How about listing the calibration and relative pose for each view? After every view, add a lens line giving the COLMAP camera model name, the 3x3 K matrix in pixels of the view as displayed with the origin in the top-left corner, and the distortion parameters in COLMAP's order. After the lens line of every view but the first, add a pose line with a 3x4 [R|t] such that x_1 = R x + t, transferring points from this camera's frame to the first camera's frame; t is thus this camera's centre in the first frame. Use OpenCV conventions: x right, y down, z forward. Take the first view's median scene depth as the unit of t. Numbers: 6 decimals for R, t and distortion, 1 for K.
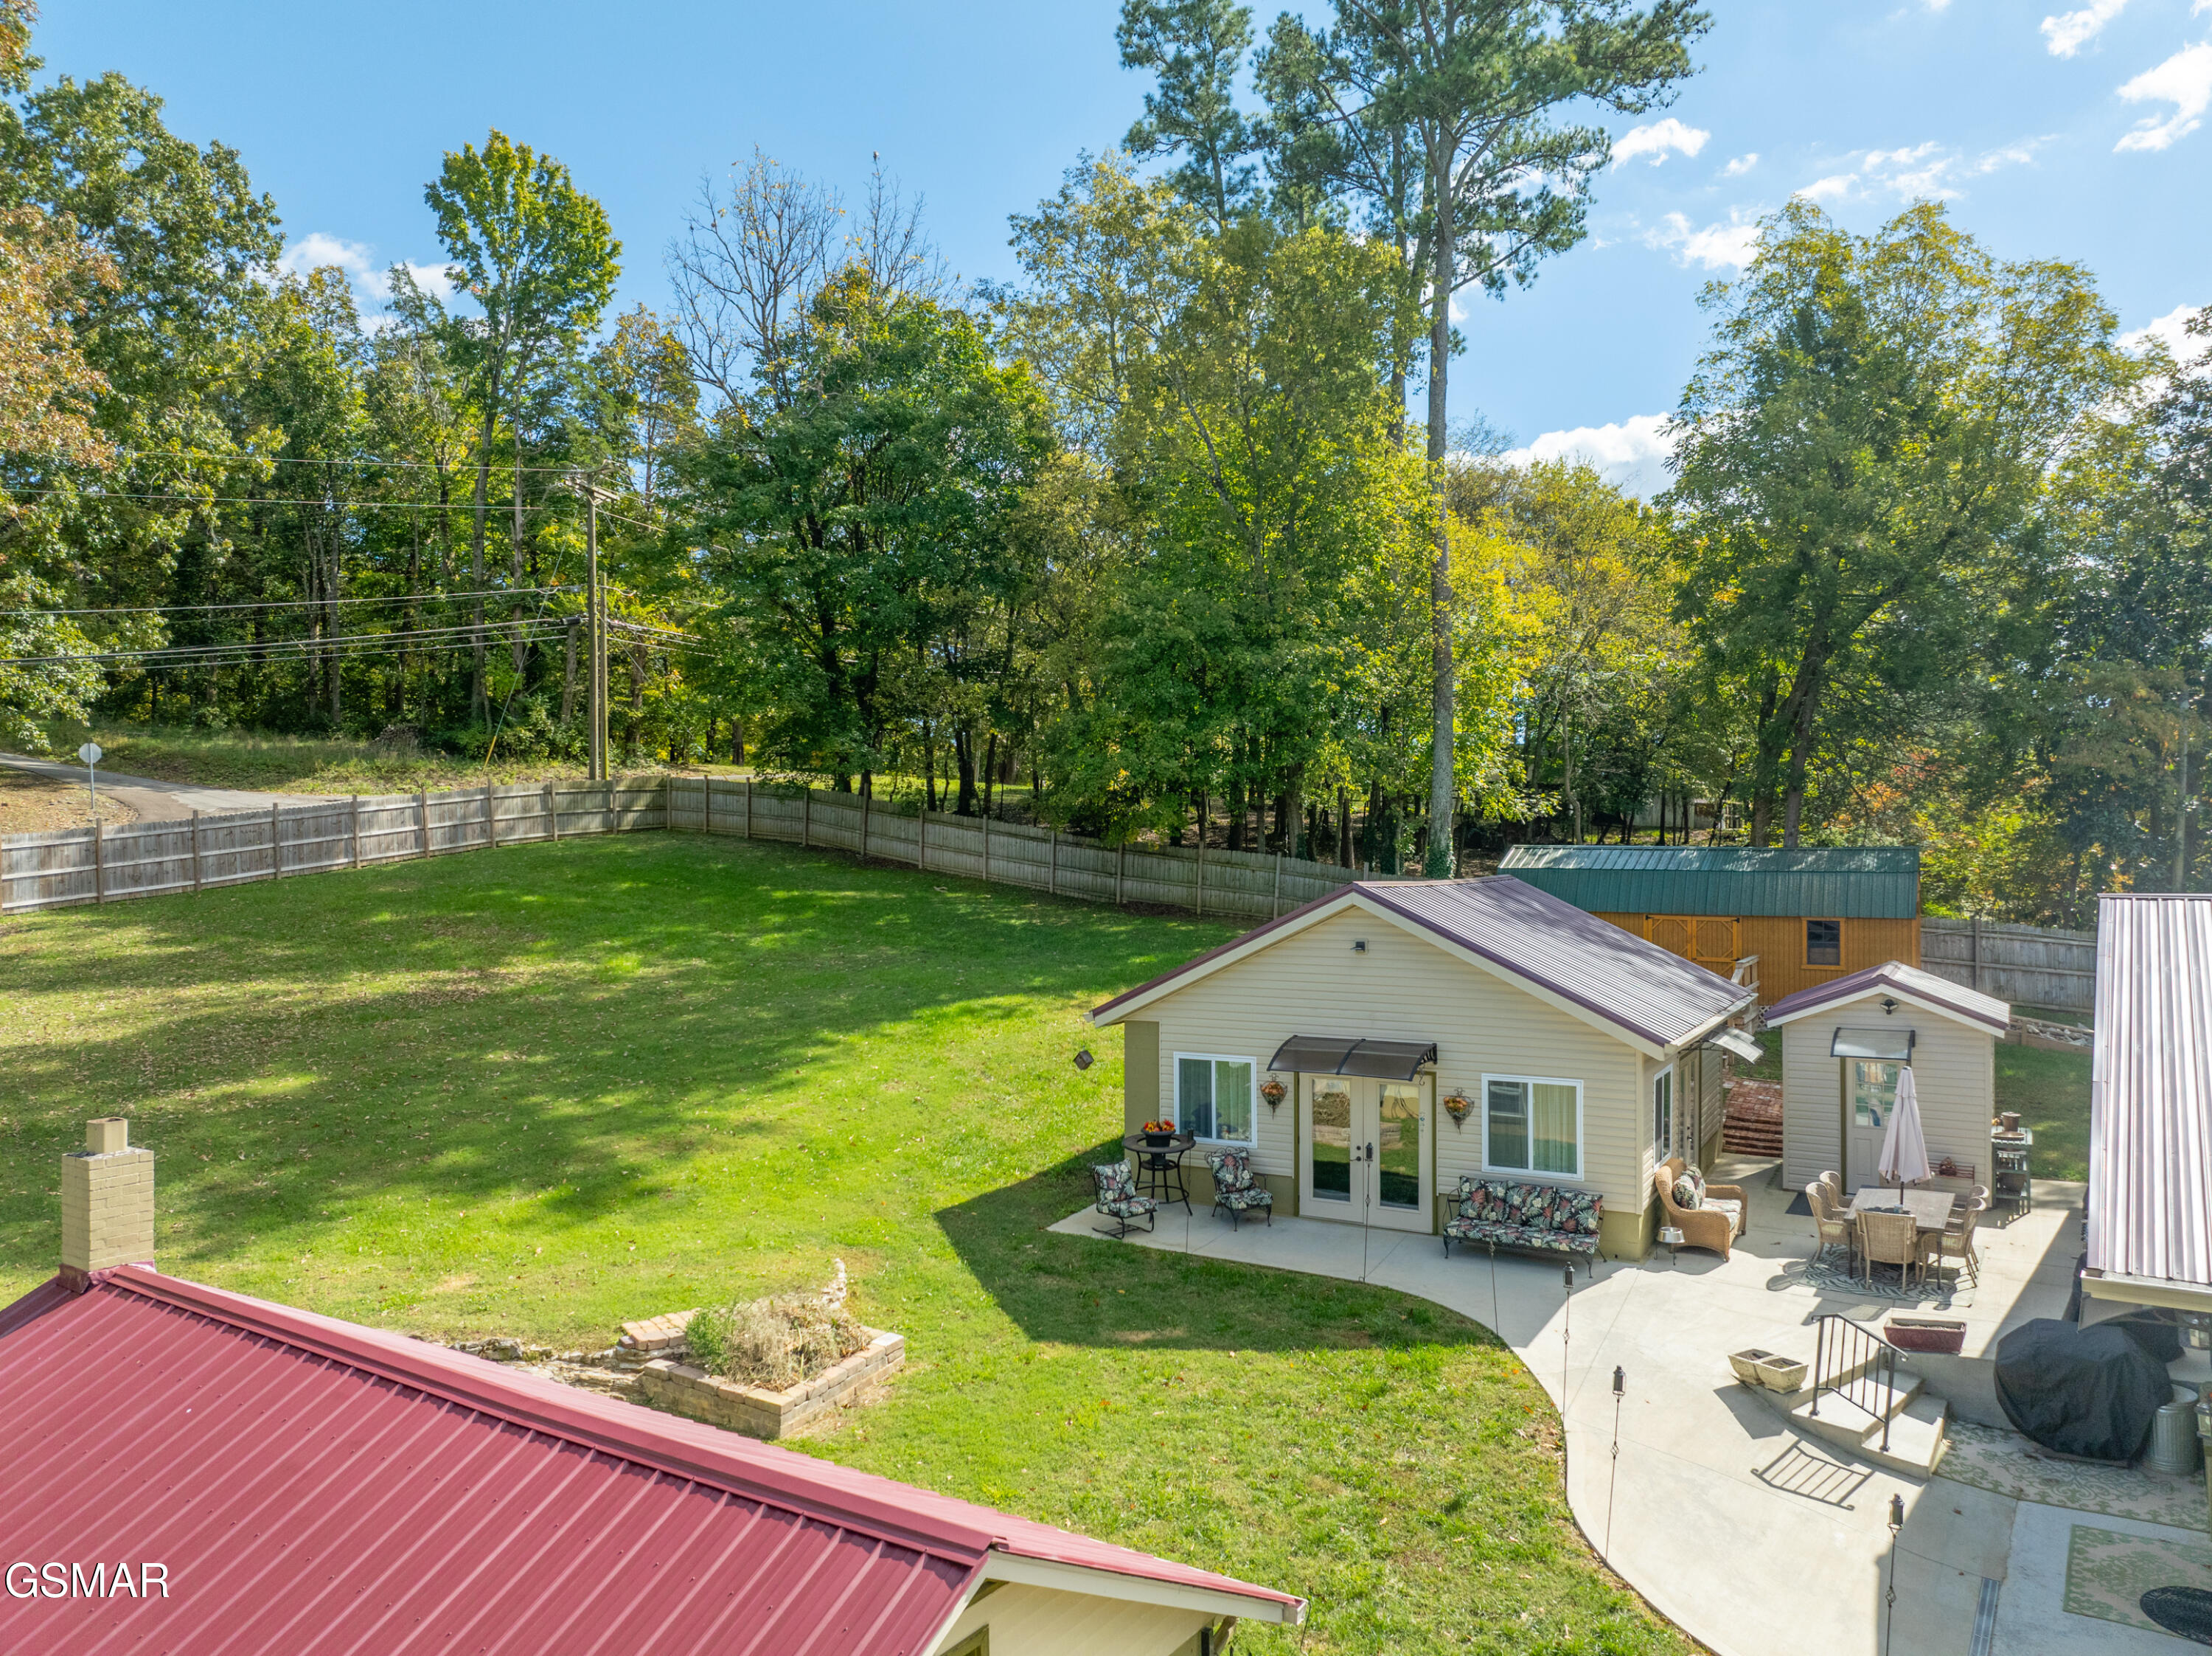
lens RADIAL K [[1536.4, 0, 1105.7], [0, 1536.4, 822.8], [0, 0, 1]] dist [-0.033271, -0.003805]
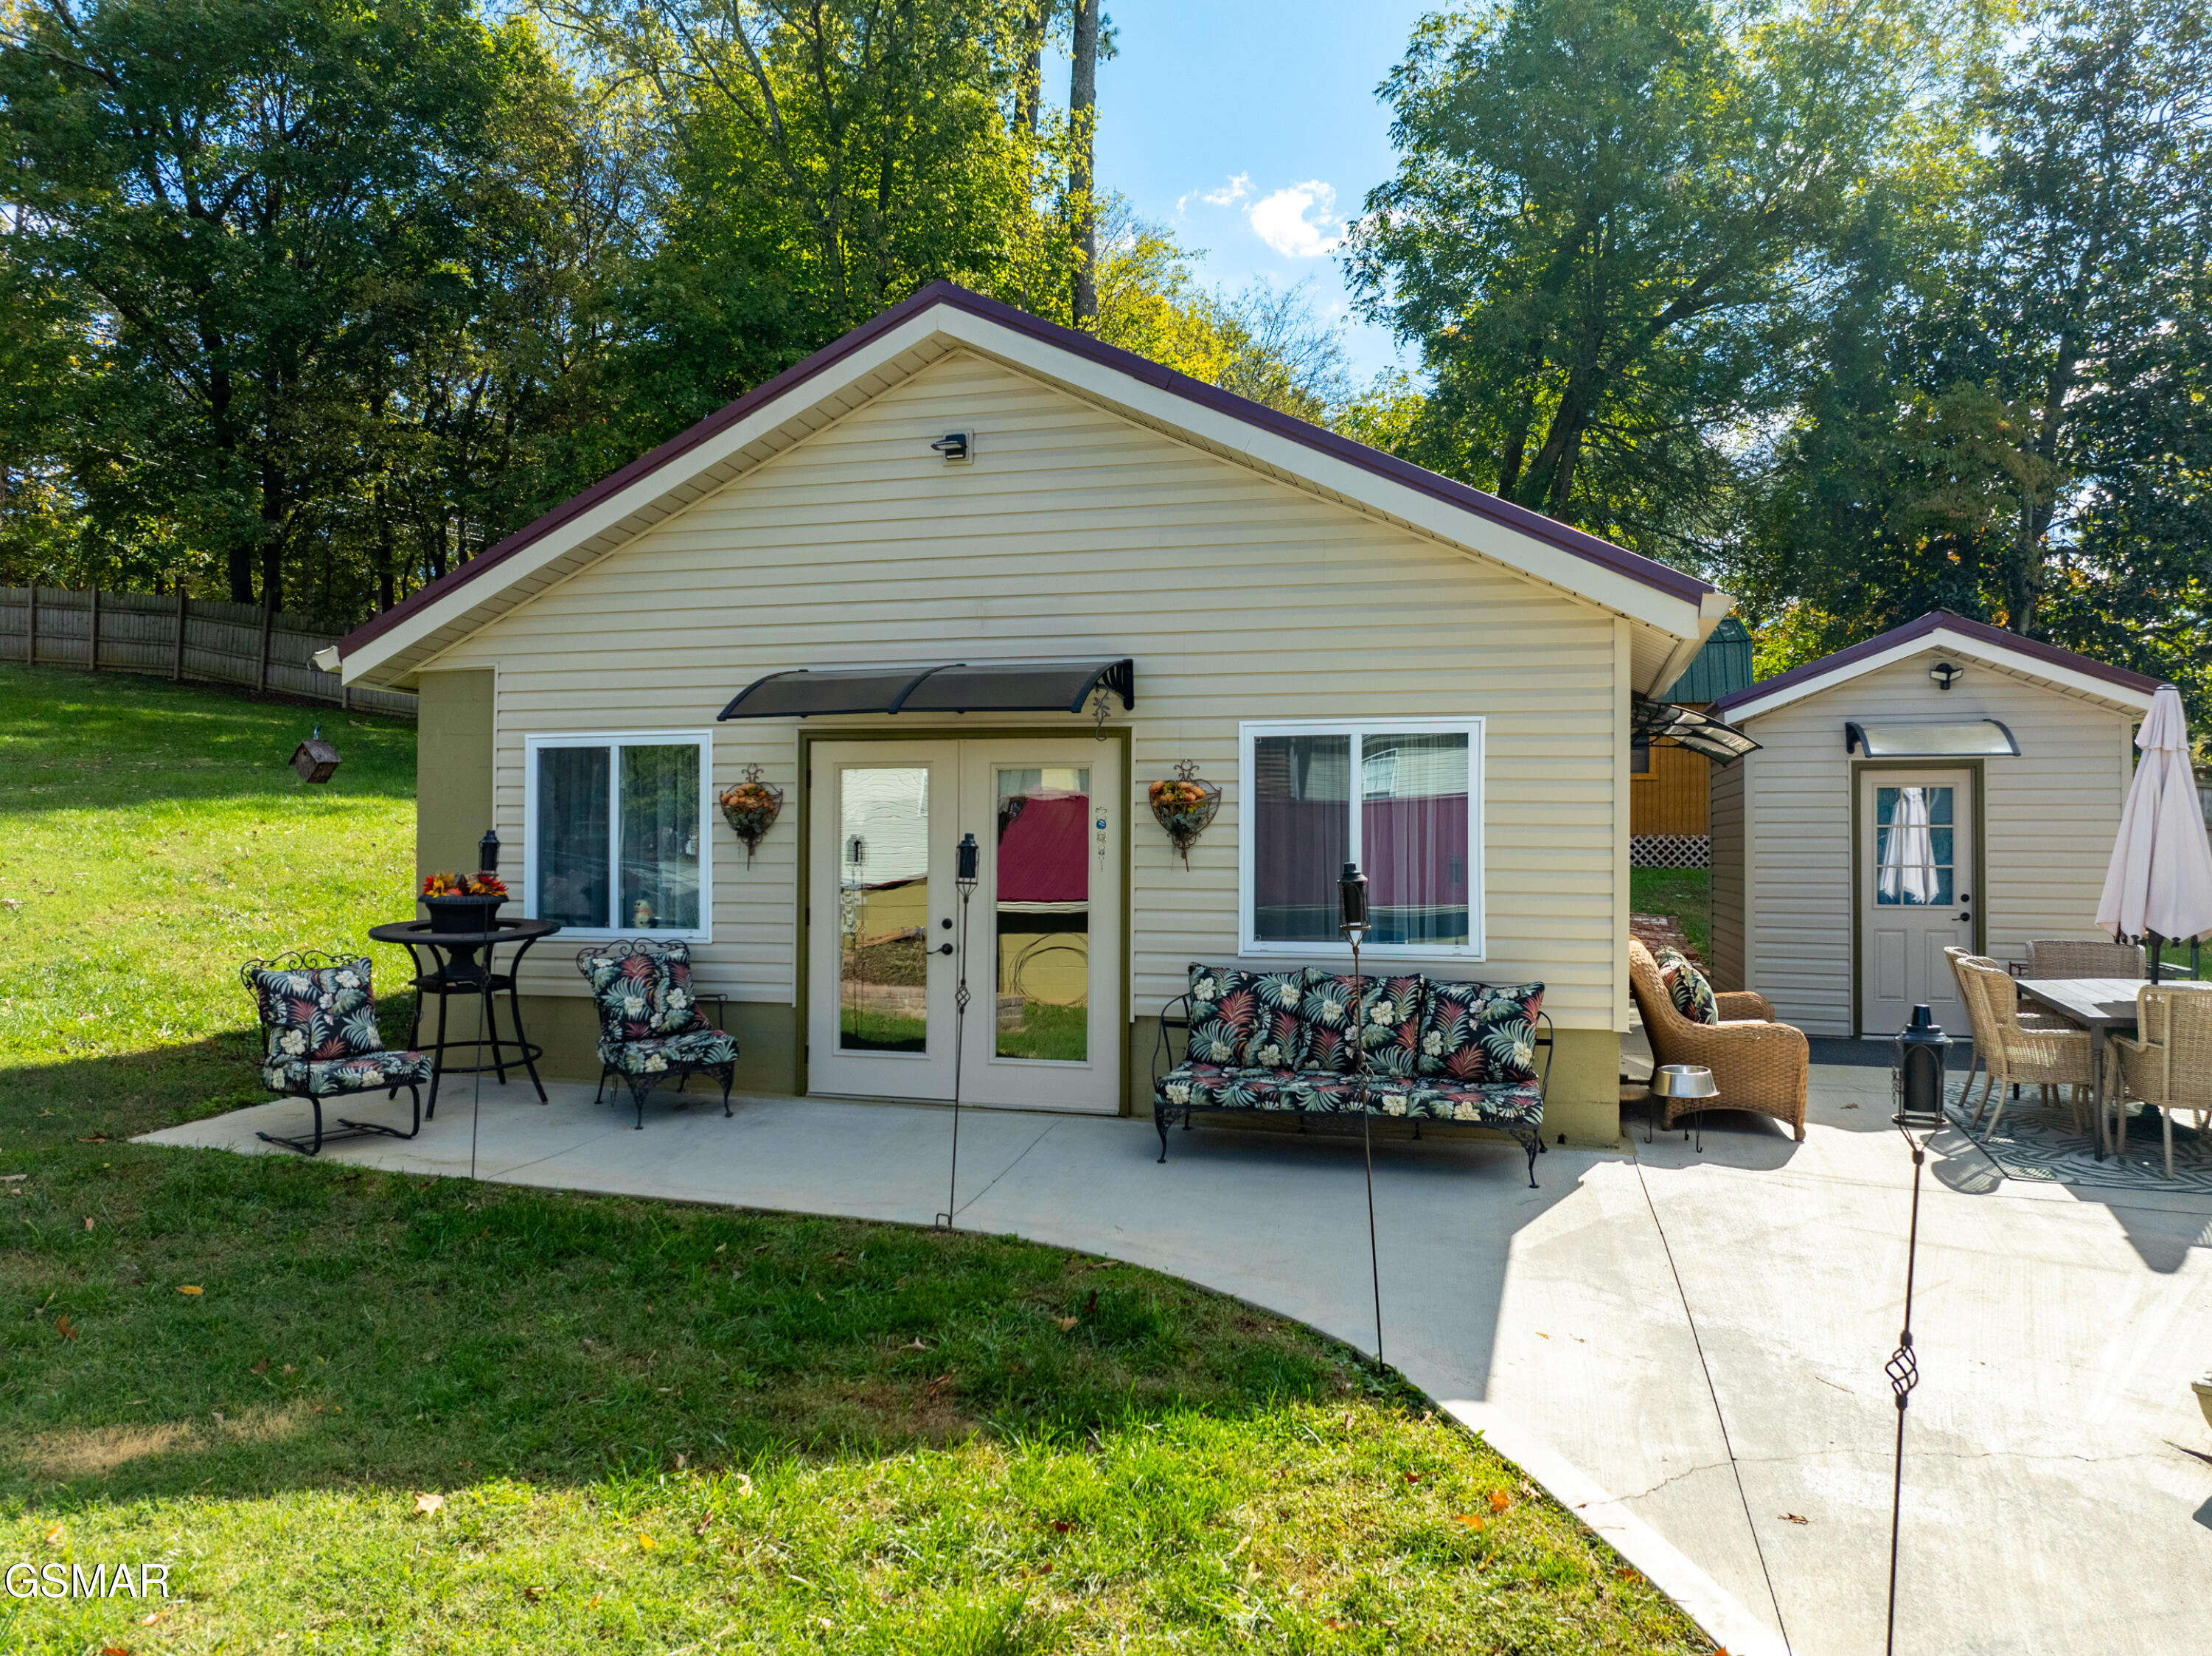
lens RADIAL K [[1536.4, 0, 1105.7], [0, 1536.4, 822.8], [0, 0, 1]] dist [-0.033271, -0.003805]
pose [[0.969490, 0.011402, 0.244864, 0.111852], [-0.010955, 0.999935, -0.003184, 0.199764], [-0.244884, 0.000405, 0.969552, 0.624501]]
